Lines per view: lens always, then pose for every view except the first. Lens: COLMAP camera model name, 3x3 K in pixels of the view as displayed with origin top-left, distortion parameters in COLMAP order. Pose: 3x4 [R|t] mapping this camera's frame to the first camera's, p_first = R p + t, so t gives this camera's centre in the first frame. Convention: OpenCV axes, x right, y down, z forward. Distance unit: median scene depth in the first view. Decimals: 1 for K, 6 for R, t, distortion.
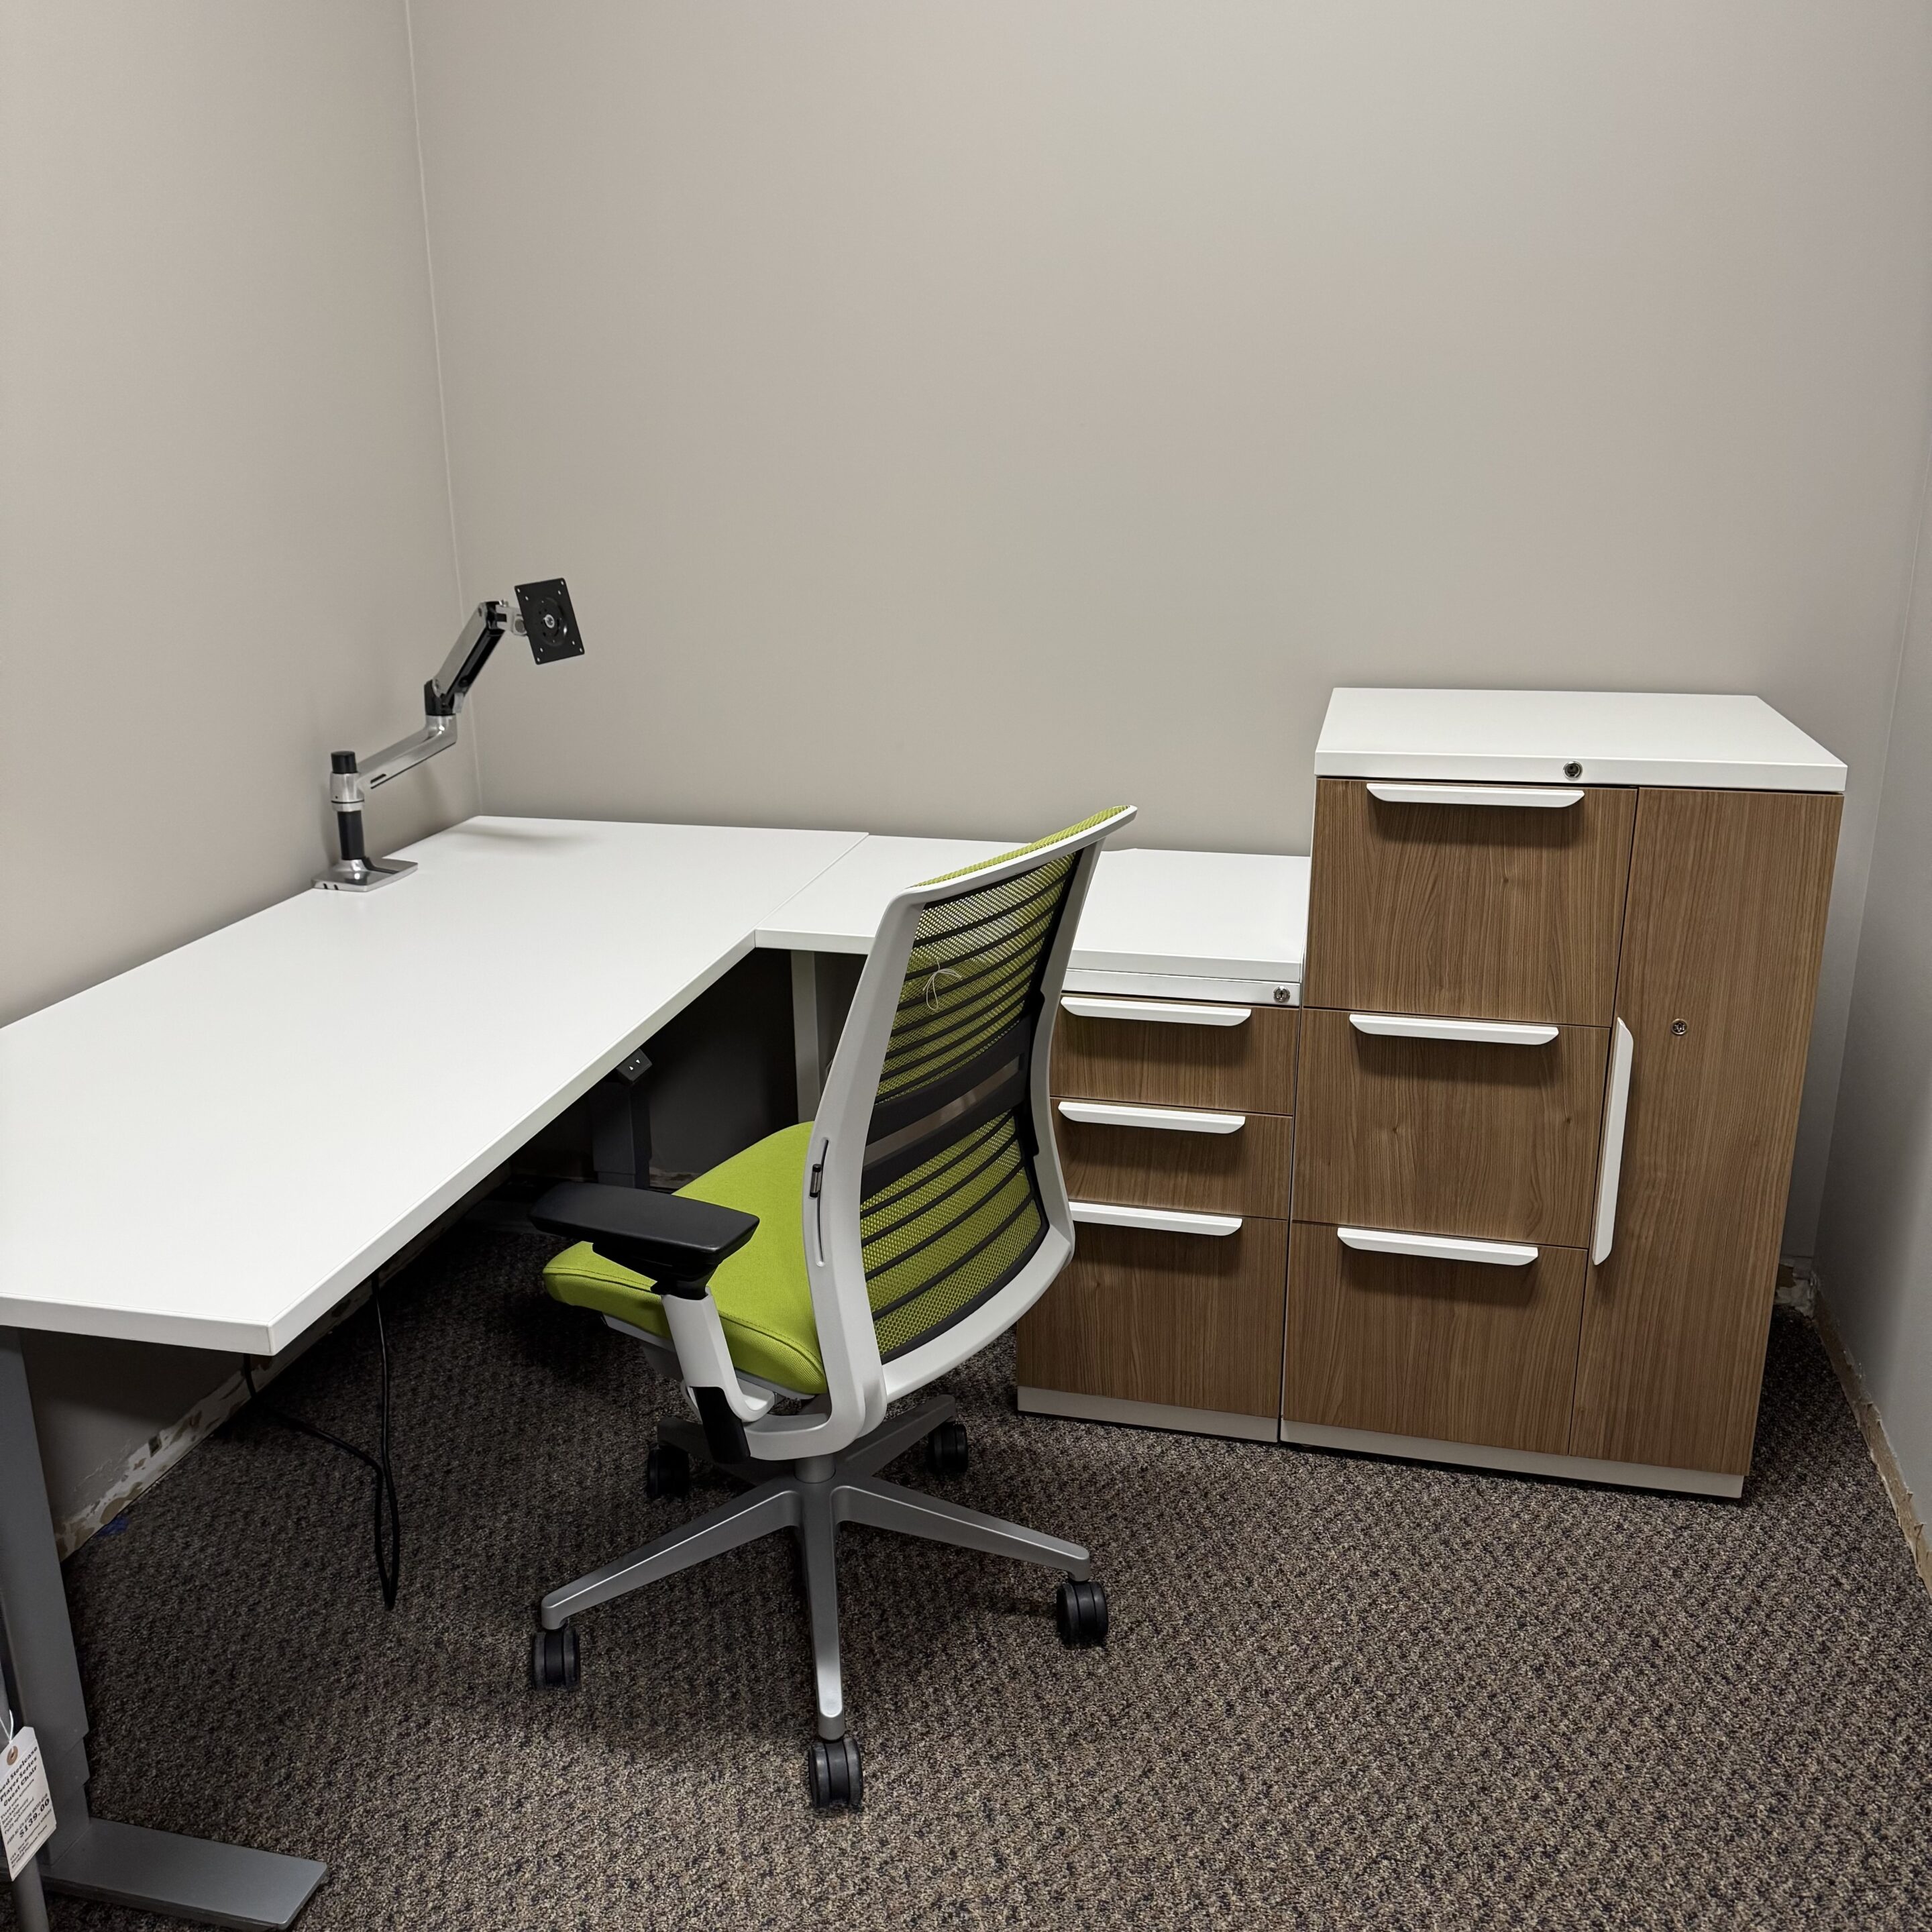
lens RADIAL K [[1799.6, 0, 956.5], [0, 1799.6, 967.4], [0, 0, 1]] dist [0.173158, -0.347403]
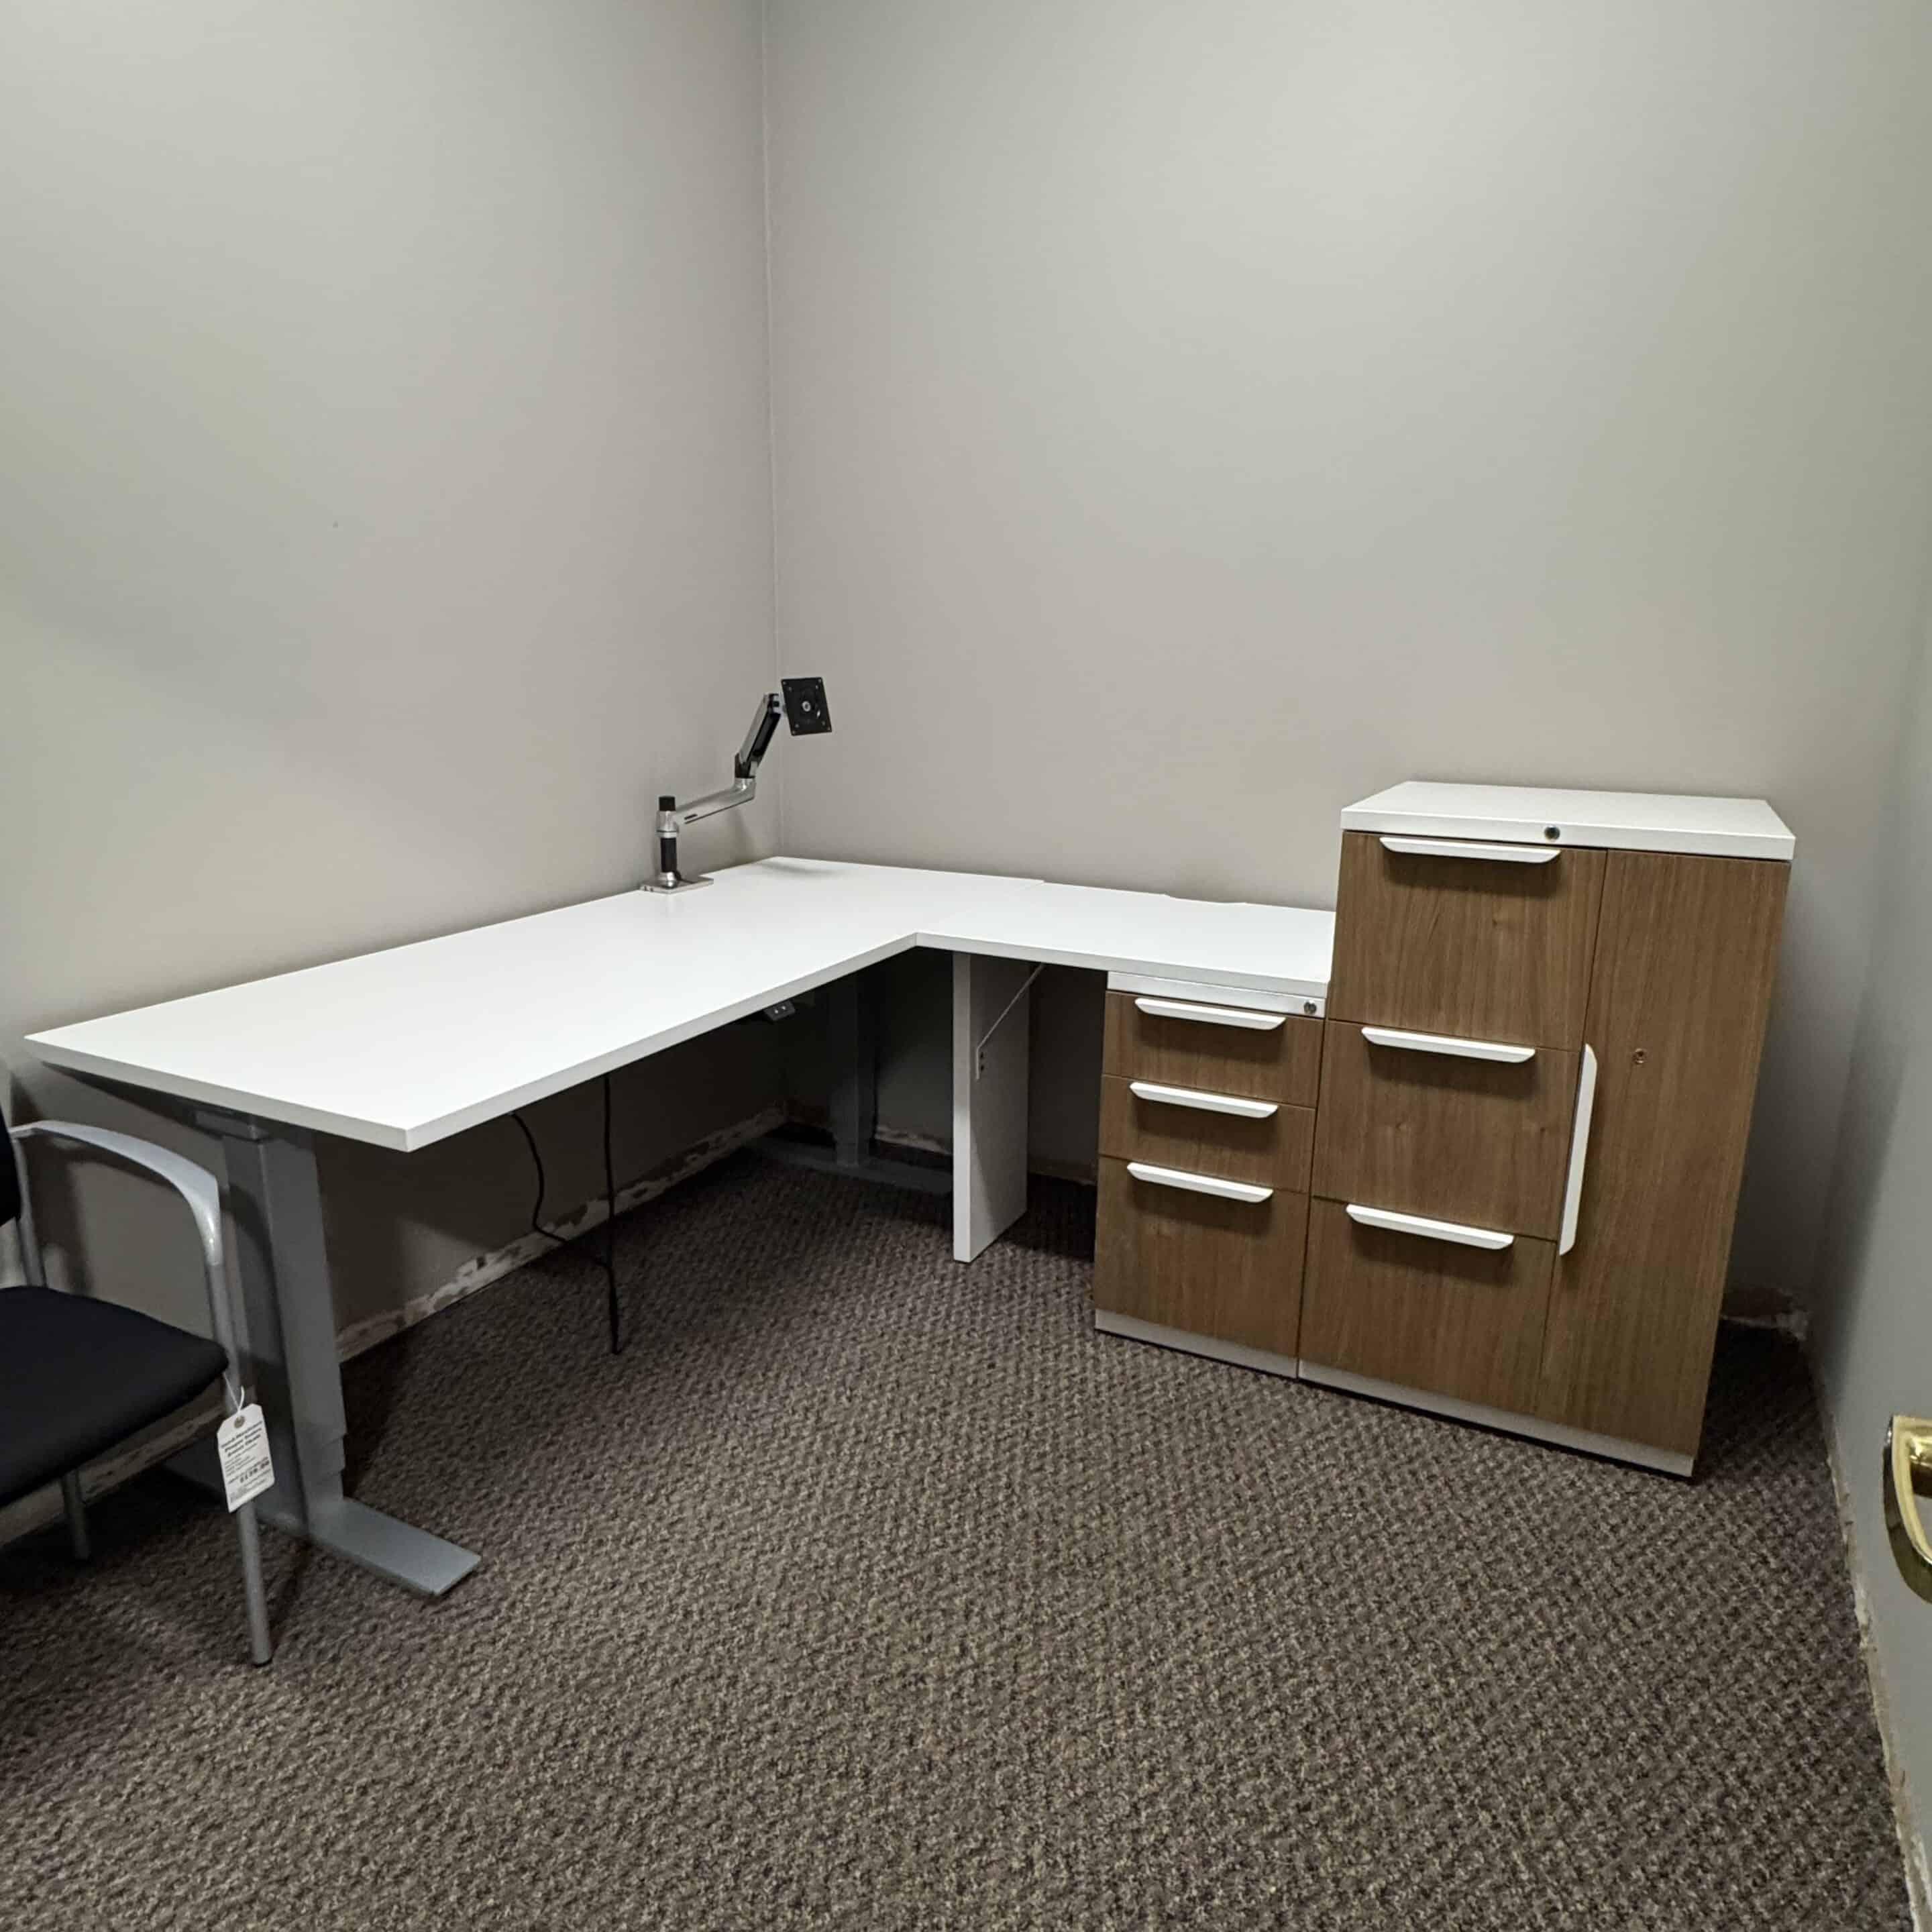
lens RADIAL K [[1325.7, 0, 967.7], [0, 1325.7, 958.6], [0, 0, 1]] dist [0.000471, 0.000082]
pose [[0.971206, 0.071759, -0.227177, 0.157373], [-0.086604, 0.994665, -0.056054, 0.053098], [0.221942, 0.074115, 0.972239, 0.068231]]
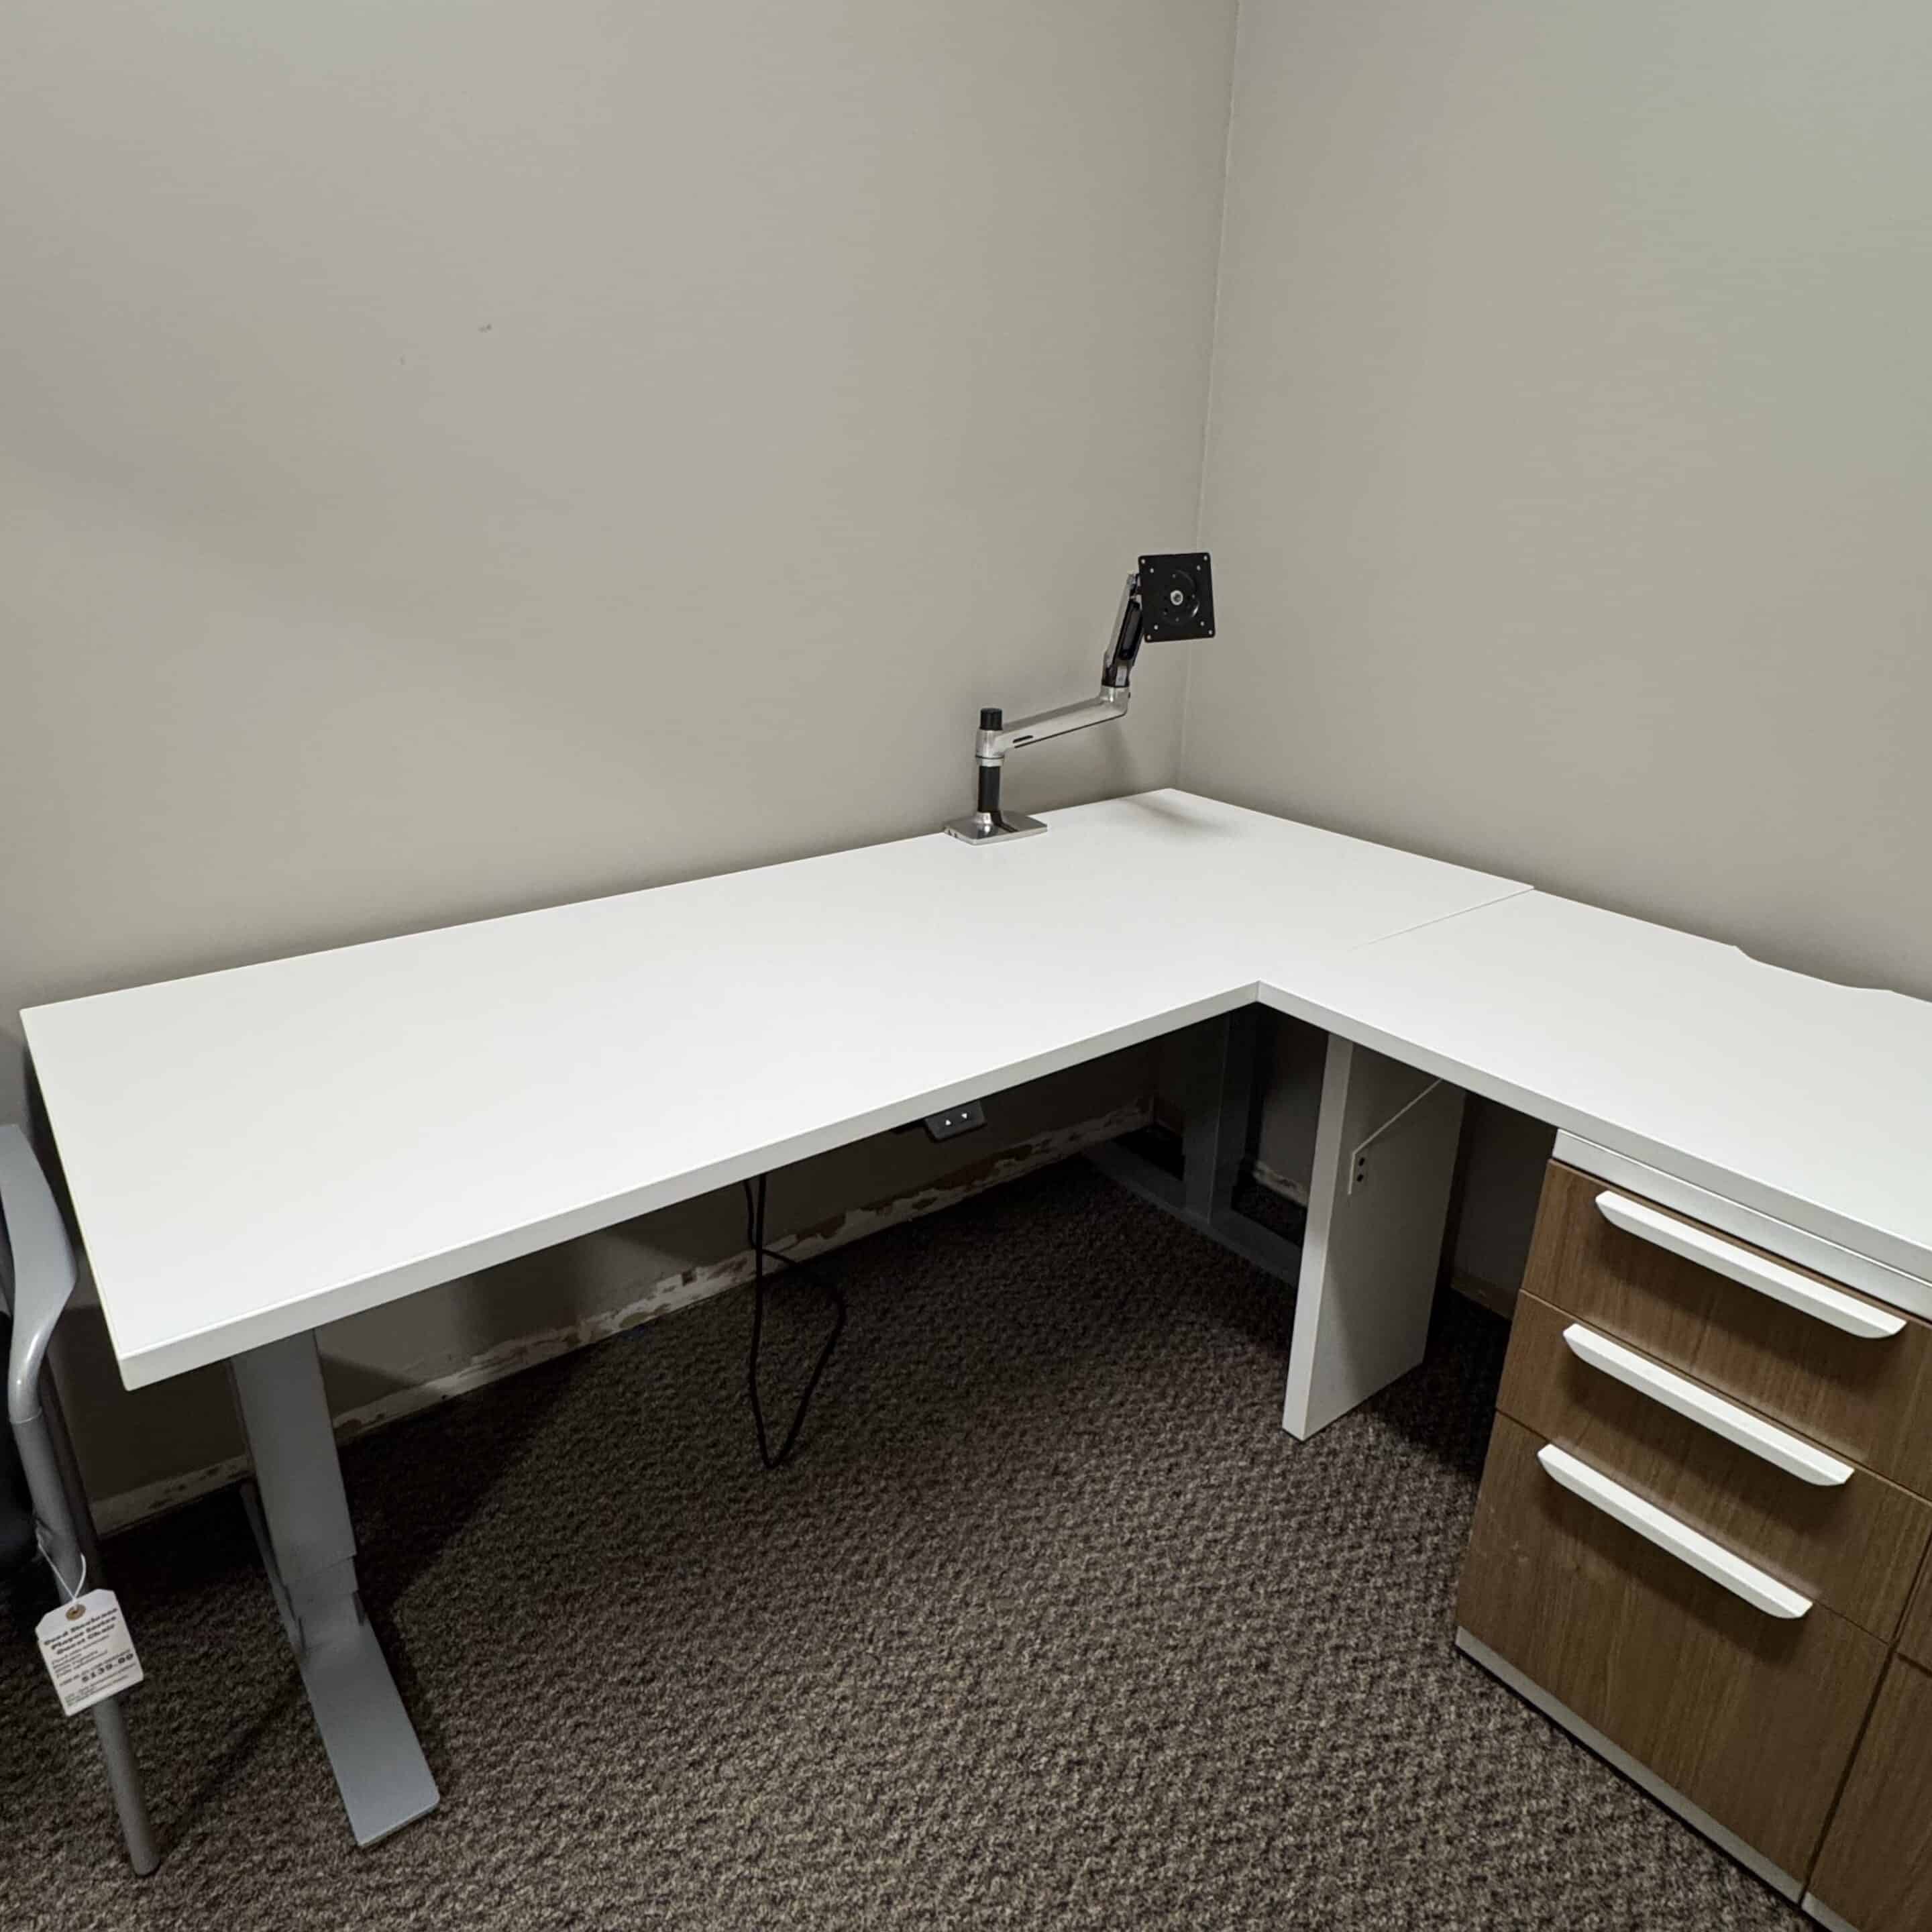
lens RADIAL K [[1325.3, 0, 968.8], [0, 1325.3, 960.3], [0, 0, 1]] dist [-0.001489, 0.001183]
pose [[0.776339, 0.247988, -0.579482, 0.147818], [-0.209741, 0.968598, 0.133518, -0.090031], [0.594396, 0.017886, 0.803974, 0.452524]]
